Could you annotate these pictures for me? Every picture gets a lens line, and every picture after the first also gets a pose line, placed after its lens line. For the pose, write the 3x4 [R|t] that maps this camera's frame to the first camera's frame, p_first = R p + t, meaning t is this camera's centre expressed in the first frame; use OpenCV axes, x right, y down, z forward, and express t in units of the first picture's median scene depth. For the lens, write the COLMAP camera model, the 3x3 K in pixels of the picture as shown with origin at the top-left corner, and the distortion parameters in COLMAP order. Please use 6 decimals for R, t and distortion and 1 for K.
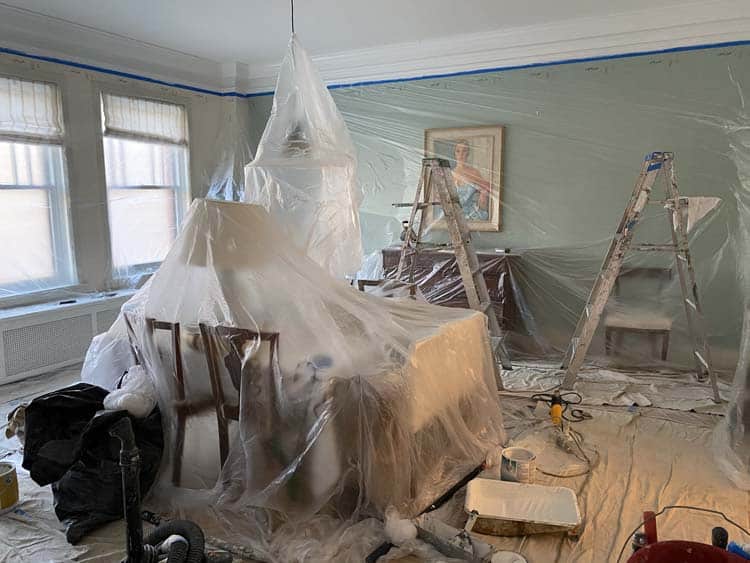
lens RADIAL K [[578.2, 0, 367.5], [0, 578.2, 281.6], [0, 0, 1]] dist [0.027959, -0.028585]
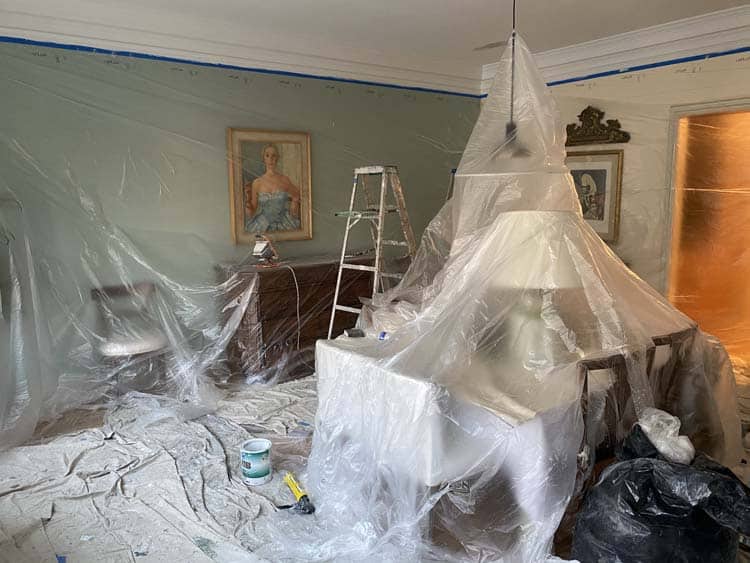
lens RADIAL K [[578.2, 0, 377.0], [0, 578.2, 278.8], [0, 0, 1]] dist [0.027959, -0.028585]
pose [[0.391262, -0.140652, 0.909467, -1.090162], [0.159058, 0.983714, 0.083707, -0.142116], [-0.906429, 0.111907, 0.407262, 0.844674]]
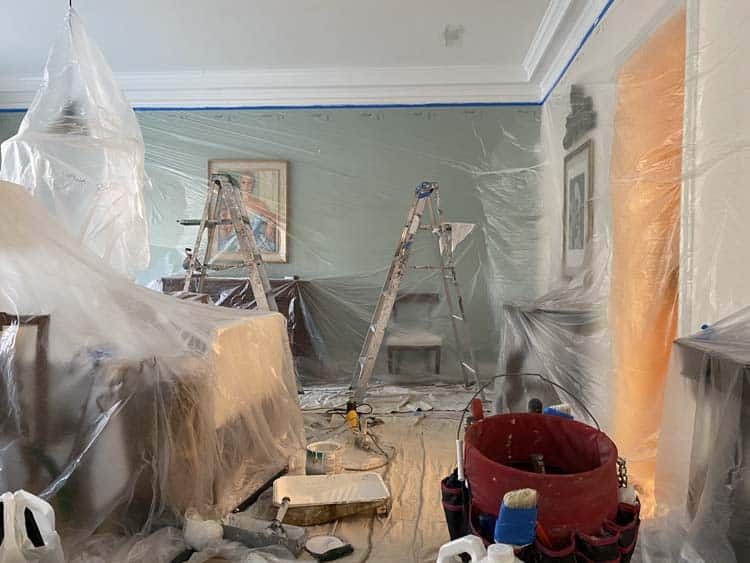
lens RADIAL K [[578.2, 0, 377.7], [0, 578.2, 283.0], [0, 0, 1]] dist [0.027959, -0.028585]
pose [[0.918447, 0.012242, 0.395353, -0.041896], [0.039764, 0.991600, -0.123080, 0.134807], [-0.393539, 0.128764, 0.910245, 0.036820]]
